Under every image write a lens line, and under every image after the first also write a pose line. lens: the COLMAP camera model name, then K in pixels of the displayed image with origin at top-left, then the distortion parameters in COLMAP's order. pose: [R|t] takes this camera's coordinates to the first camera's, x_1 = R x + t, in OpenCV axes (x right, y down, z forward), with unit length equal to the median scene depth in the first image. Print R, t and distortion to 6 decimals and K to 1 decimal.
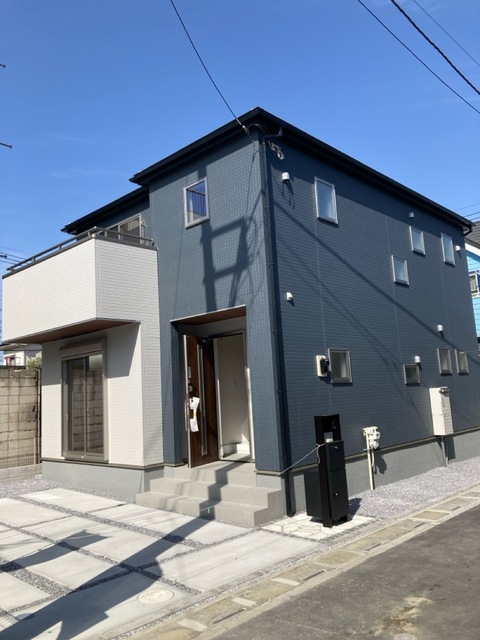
lens RADIAL K [[518.3, 0, 240.0], [0, 518.3, 320.0], [0, 0, 1]] dist [0.010616, 0.009931]
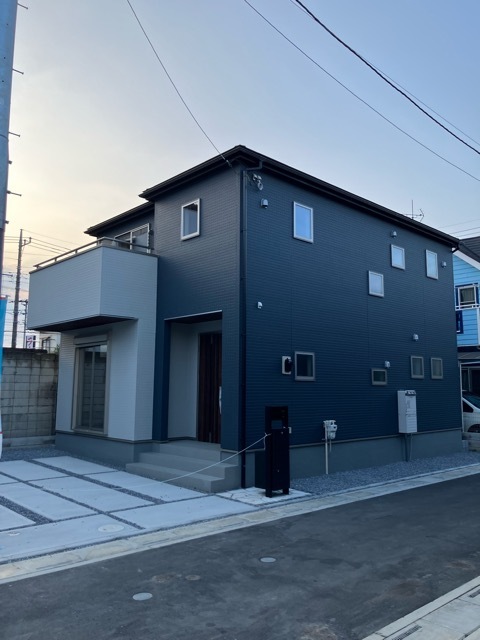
lens RADIAL K [[516.8, 0, 248.4], [0, 516.8, 318.8], [0, 0, 1]] dist [0.006878, -0.003041]
pose [[0.997197, 0.052921, -0.052888, 0.118159], [-0.052320, 0.998550, 0.012686, -0.024700], [0.053483, -0.009883, 0.998520, -0.157170]]
